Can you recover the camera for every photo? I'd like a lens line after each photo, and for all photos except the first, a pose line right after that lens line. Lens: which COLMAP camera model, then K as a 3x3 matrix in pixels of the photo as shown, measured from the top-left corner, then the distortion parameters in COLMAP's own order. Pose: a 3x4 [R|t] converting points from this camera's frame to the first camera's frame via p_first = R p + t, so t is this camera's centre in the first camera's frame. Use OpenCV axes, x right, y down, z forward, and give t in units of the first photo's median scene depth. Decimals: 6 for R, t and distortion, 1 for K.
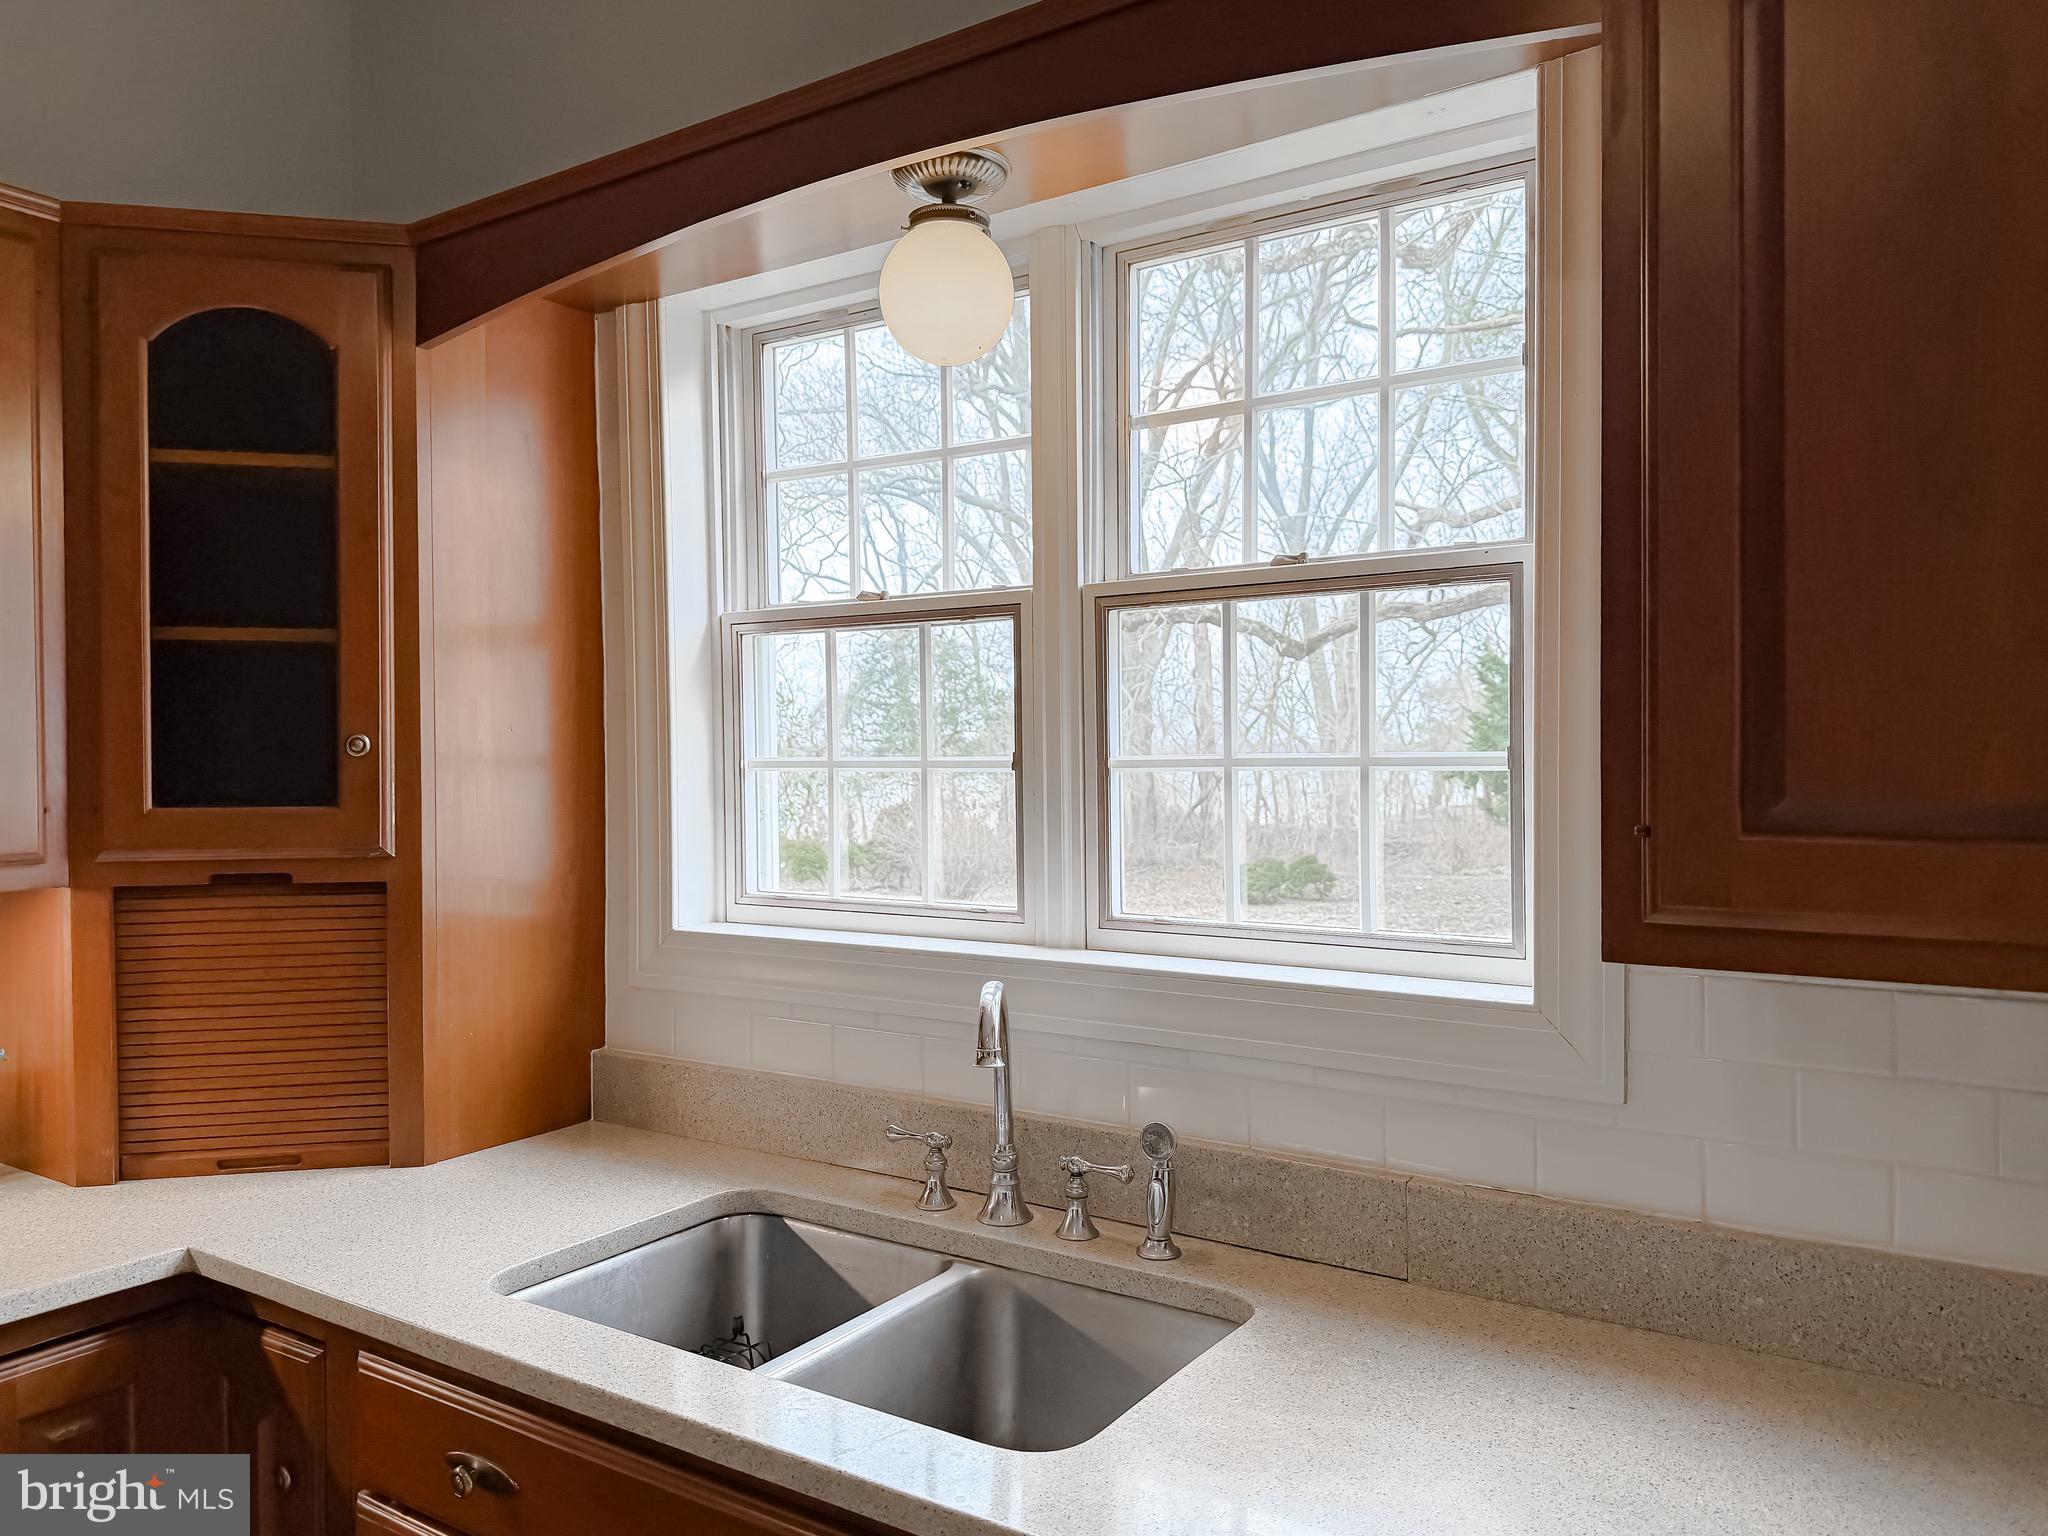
lens RADIAL K [[1485.6, 0, 1005.7], [0, 1485.6, 779.8], [0, 0, 1]] dist [0.008862, -0.012392]
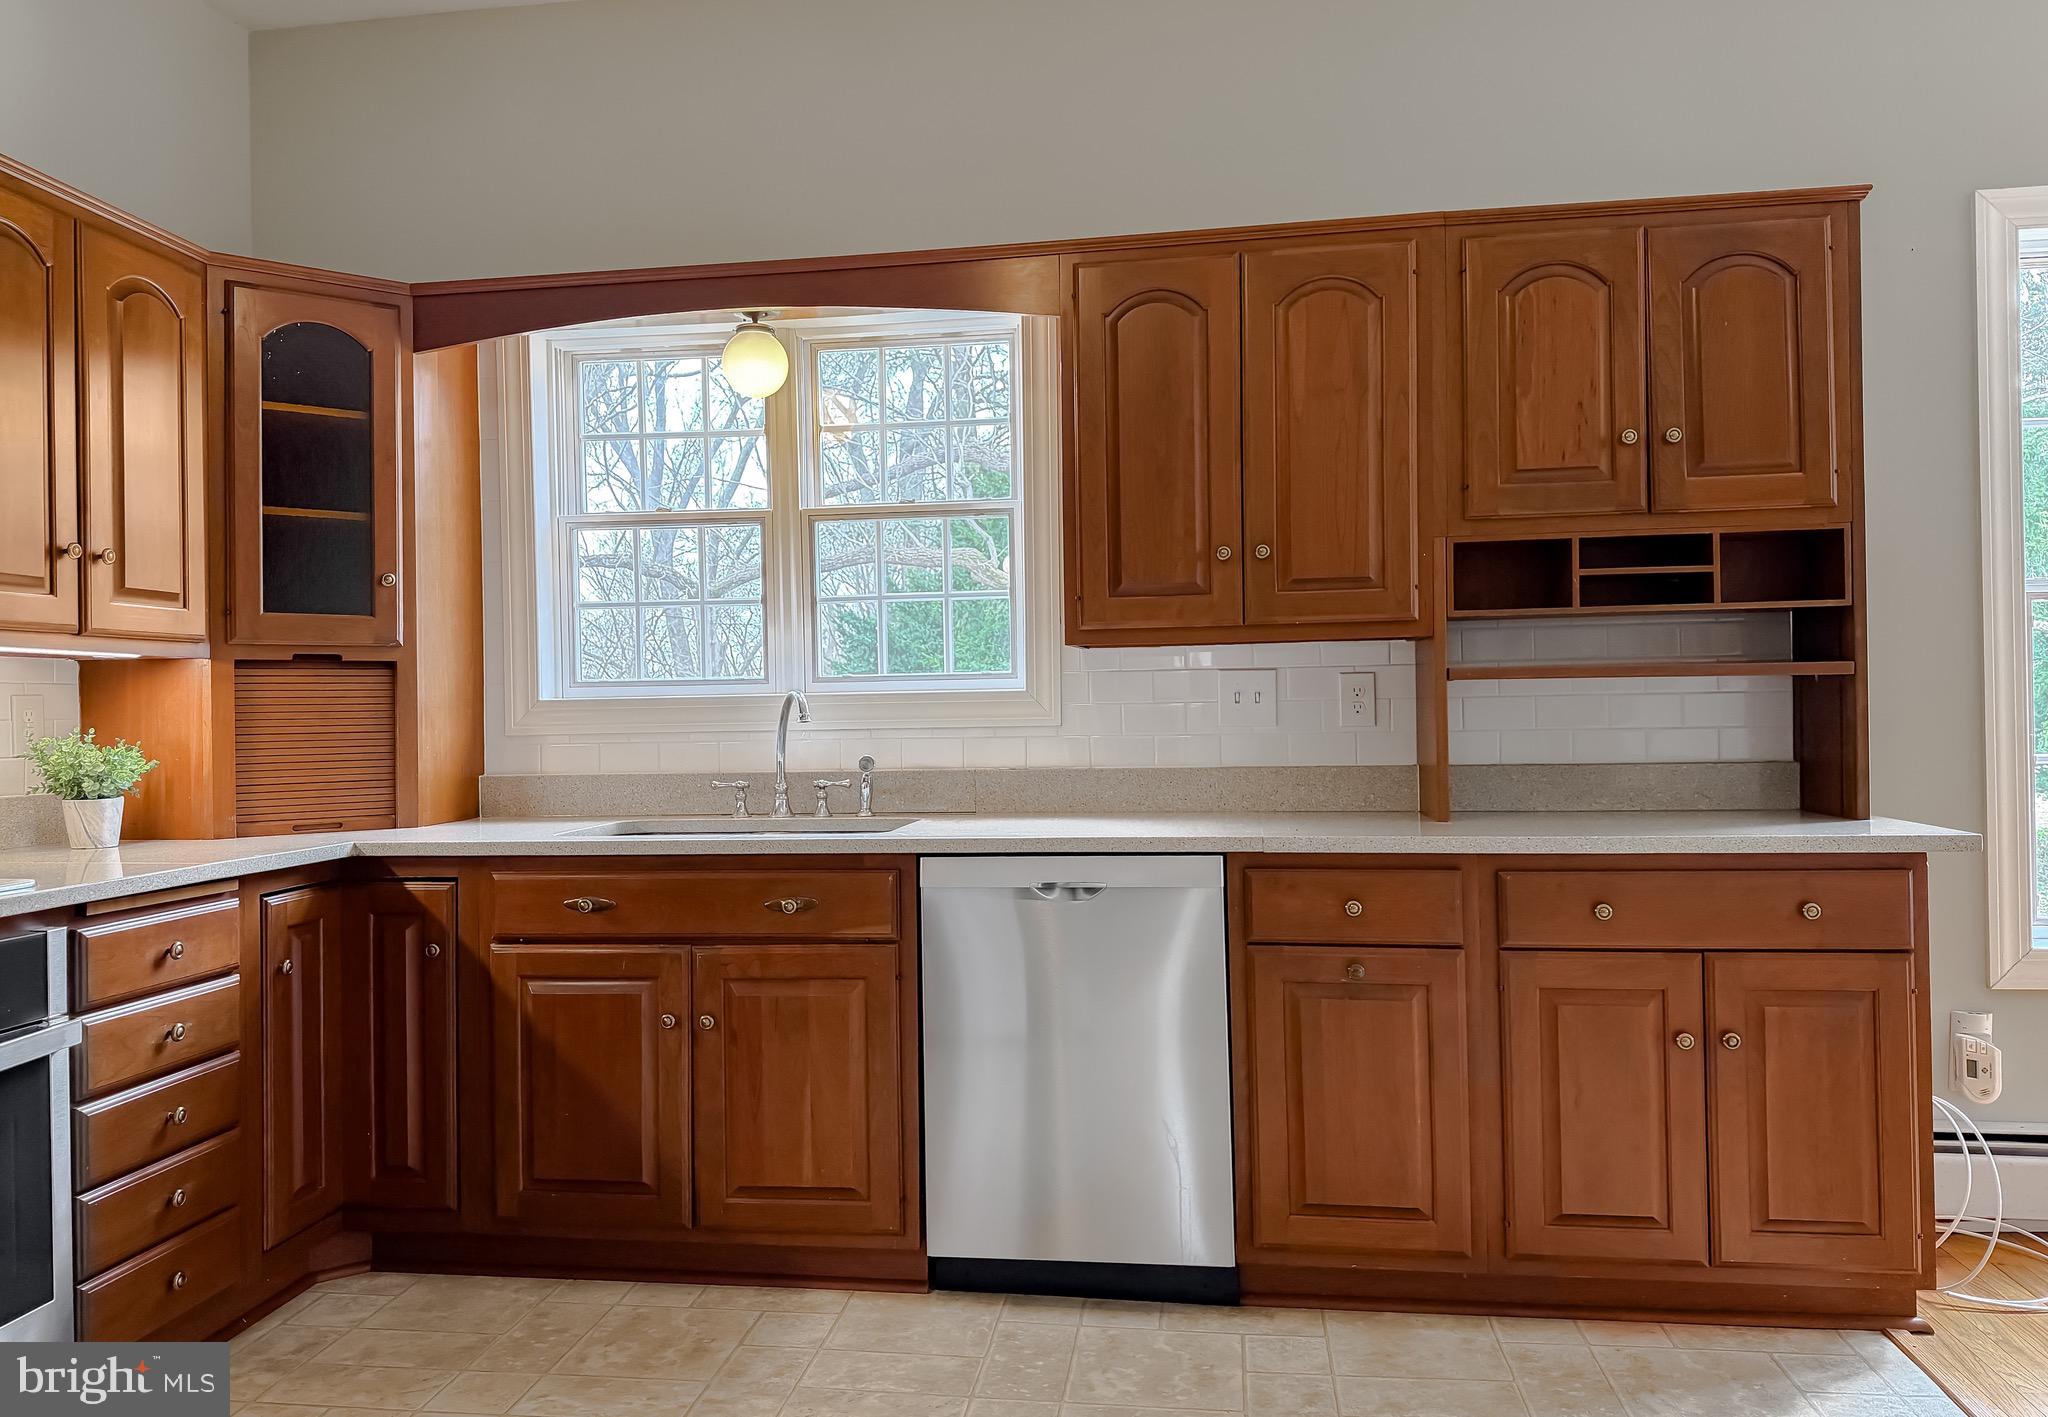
lens RADIAL K [[1412.9, 0, 1039.9], [0, 1412.9, 697.4], [0, 0, 1]] dist [0.001942, -0.006636]
pose [[0.896659, -0.006865, 0.442668, -0.487135], [0.017564, 0.999644, -0.020074, 0.159827], [-0.442372, 0.025774, 0.896461, -0.810710]]
